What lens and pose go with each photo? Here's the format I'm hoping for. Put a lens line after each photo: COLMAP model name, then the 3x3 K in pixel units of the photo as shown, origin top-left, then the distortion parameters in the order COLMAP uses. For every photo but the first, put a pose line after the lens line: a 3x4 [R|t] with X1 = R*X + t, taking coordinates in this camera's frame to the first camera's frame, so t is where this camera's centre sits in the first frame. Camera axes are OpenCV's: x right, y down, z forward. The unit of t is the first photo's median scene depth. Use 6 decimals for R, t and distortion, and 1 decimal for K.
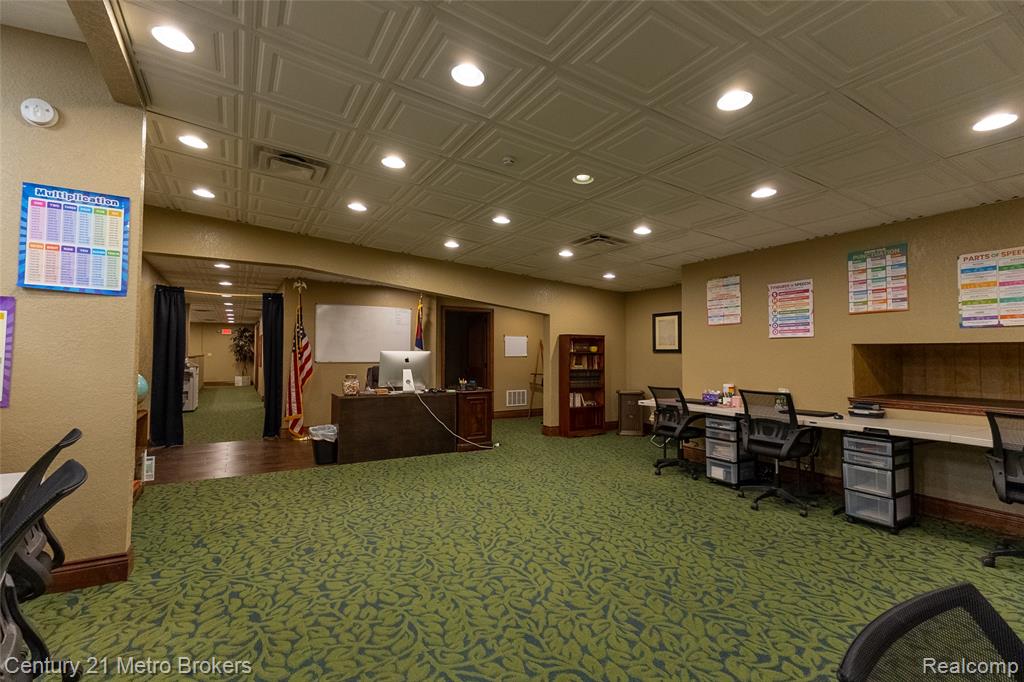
lens RADIAL K [[468.5, 0, 511.7], [0, 468.5, 339.0], [0, 0, 1]] dist [0.036384, -0.012512]
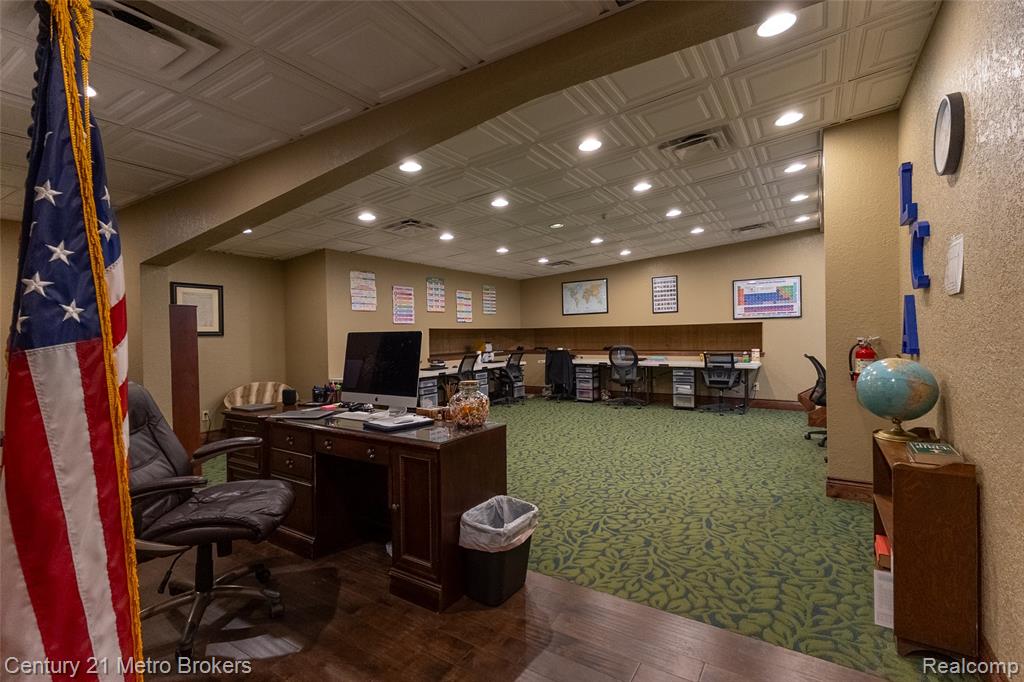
lens RADIAL K [[468.5, 0, 511.7], [0, 468.5, 339.0], [0, 0, 1]] dist [0.036384, -0.012512]
pose [[-0.453959, -0.009038, 0.890977, -1.154285], [-0.014341, 0.999893, 0.002837, 0.047258], [-0.890907, -0.011490, -0.454040, 1.750242]]
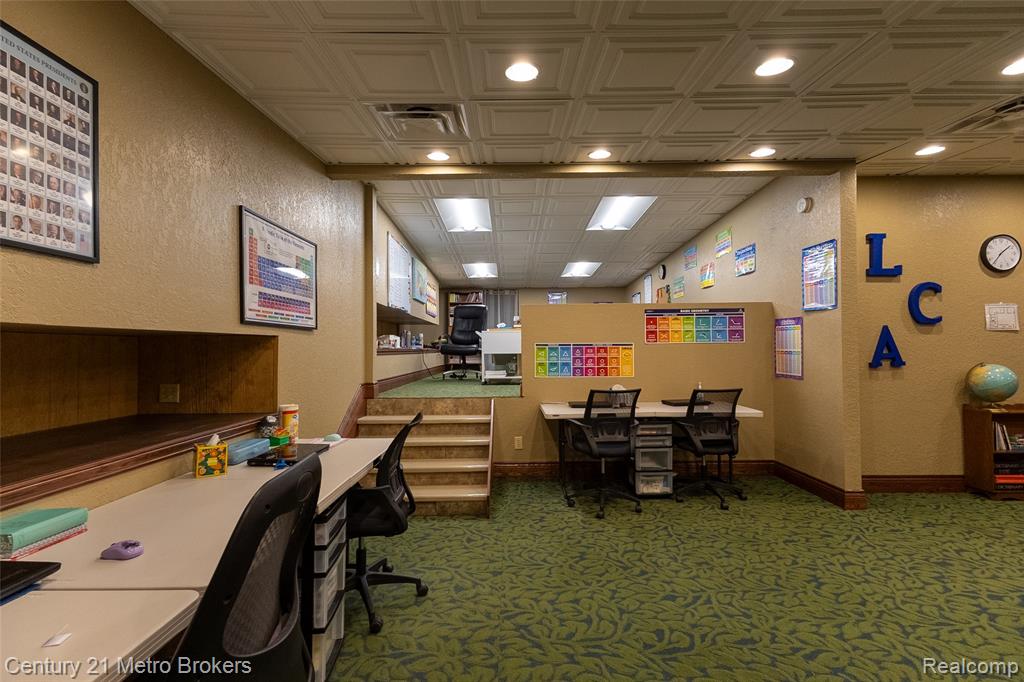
lens RADIAL K [[468.5, 0, 511.7], [0, 468.5, 339.0], [0, 0, 1]] dist [0.036384, -0.012512]
pose [[-0.500370, -0.023914, -0.865481, 0.640338], [0.031133, 0.998475, -0.045588, 0.025822], [0.865252, -0.049756, -0.498863, 0.618227]]
